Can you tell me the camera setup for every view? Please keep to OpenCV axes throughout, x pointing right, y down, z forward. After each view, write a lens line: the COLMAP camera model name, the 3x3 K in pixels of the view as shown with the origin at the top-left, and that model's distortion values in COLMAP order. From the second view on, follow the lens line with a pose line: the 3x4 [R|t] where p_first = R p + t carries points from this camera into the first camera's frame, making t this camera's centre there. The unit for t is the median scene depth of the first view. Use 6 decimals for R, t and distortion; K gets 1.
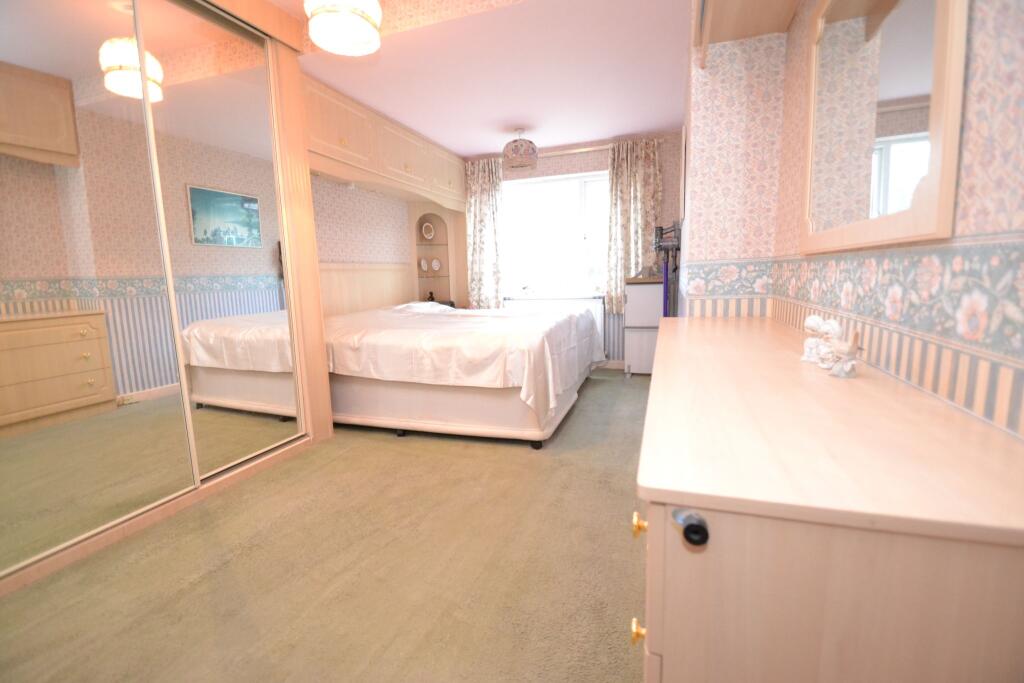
lens RADIAL K [[455.5, 0, 503.6], [0, 455.5, 345.3], [0, 0, 1]] dist [0.018871, -0.020815]
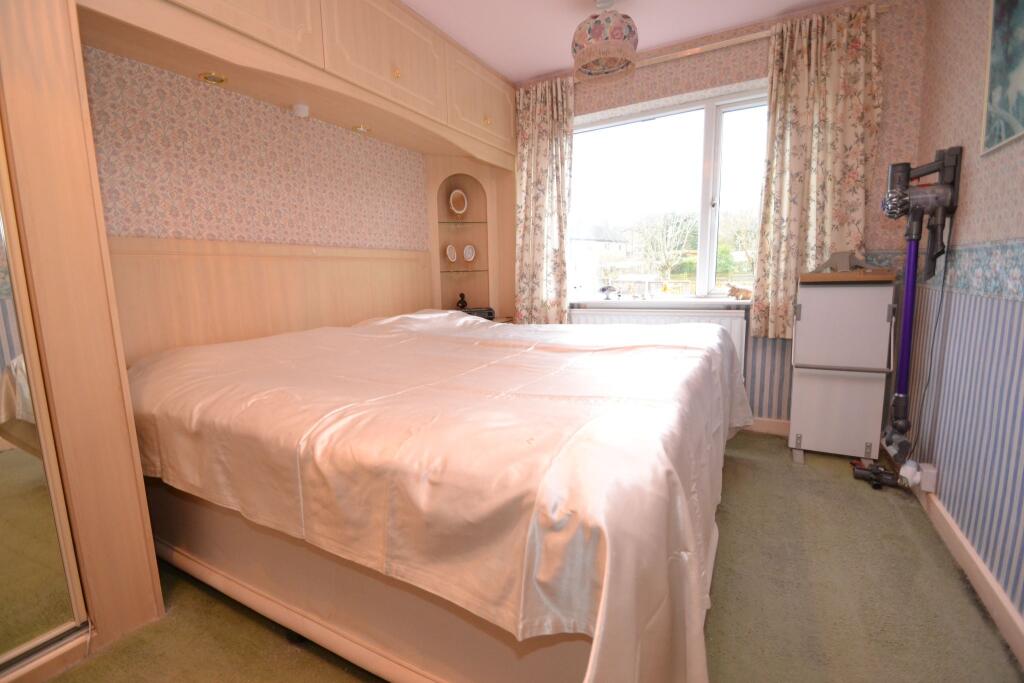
lens RADIAL K [[455.5, 0, 503.6], [0, 455.5, 345.3], [0, 0, 1]] dist [0.018871, -0.020815]
pose [[0.985705, 0.029688, -0.165841, 0.016469], [-0.029049, 0.999558, 0.006280, -0.052059], [0.165954, -0.001373, 0.986132, 0.383852]]
